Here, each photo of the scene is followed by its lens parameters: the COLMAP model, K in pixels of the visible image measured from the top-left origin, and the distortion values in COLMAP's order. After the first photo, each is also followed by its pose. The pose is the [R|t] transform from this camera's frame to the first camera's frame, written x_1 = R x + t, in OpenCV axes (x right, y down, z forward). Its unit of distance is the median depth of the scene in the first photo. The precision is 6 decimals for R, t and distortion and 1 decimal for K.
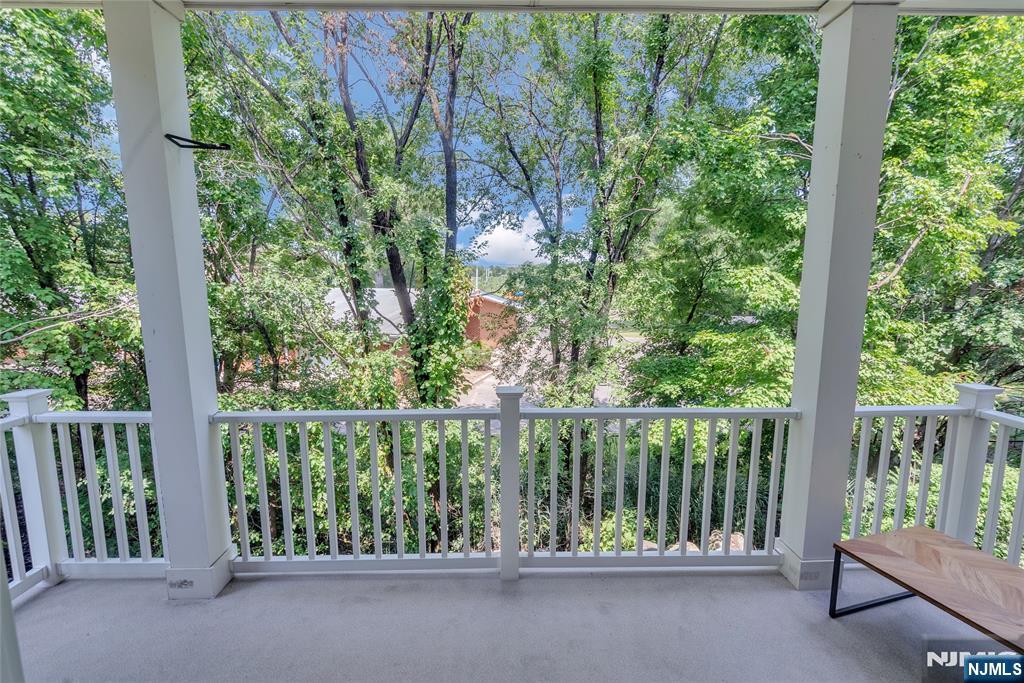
lens RADIAL K [[470.0, 0, 506.0], [0, 470.0, 340.3], [0, 0, 1]] dist [0.001755, 0.000816]
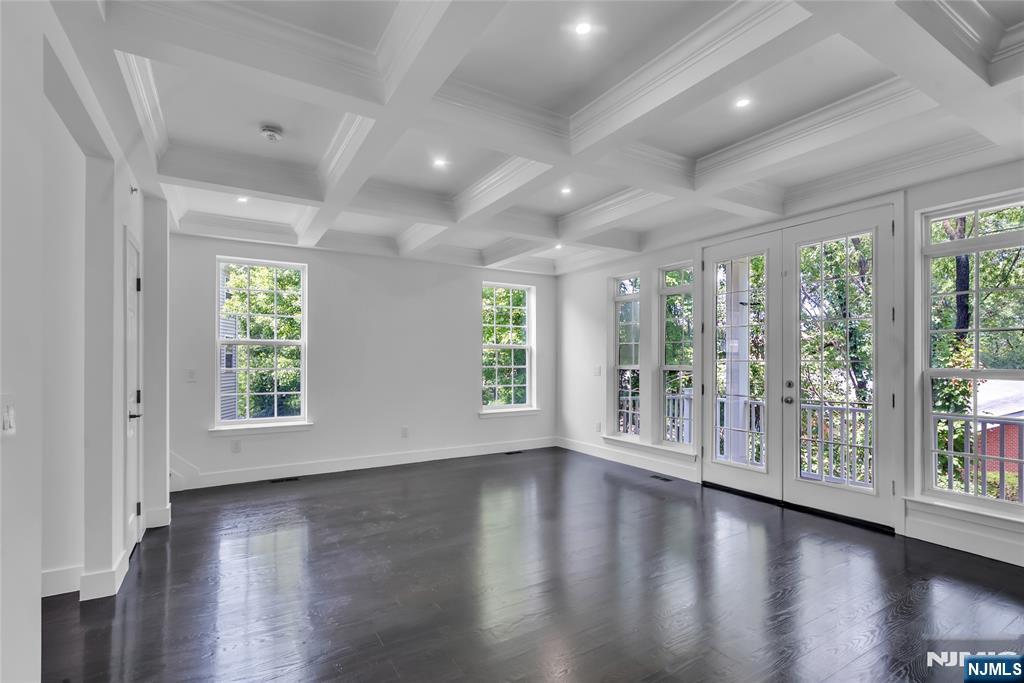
lens RADIAL K [[479.4, 0, 517.5], [0, 479.4, 359.4], [0, 0, 1]] dist [-0.000352, -0.000021]
pose [[0.518725, -0.000723, -0.854941, 0.340549], [-0.129587, 0.988379, -0.079461, 0.105217], [0.845063, 0.152007, 0.512603, -0.504450]]
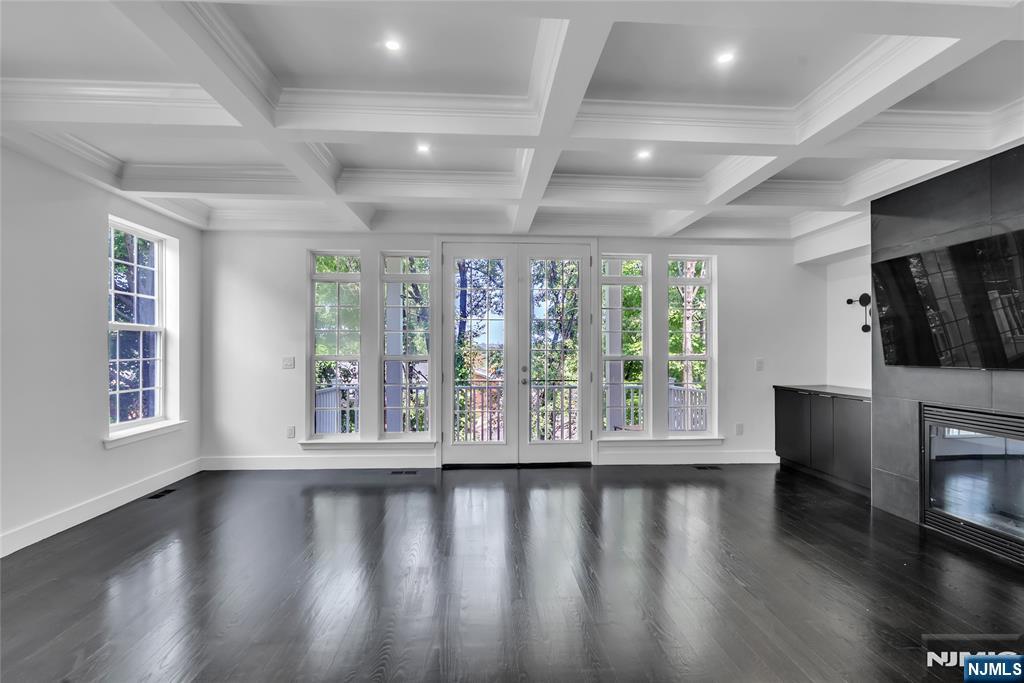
lens RADIAL K [[470.0, 0, 506.0], [0, 470.0, 340.3], [0, 0, 1]] dist [0.001755, 0.000816]
pose [[0.998303, 0.002705, 0.058163, -0.067326], [0.007244, 0.985389, -0.170162, 0.125982], [-0.057773, 0.170295, 0.983698, -0.635117]]
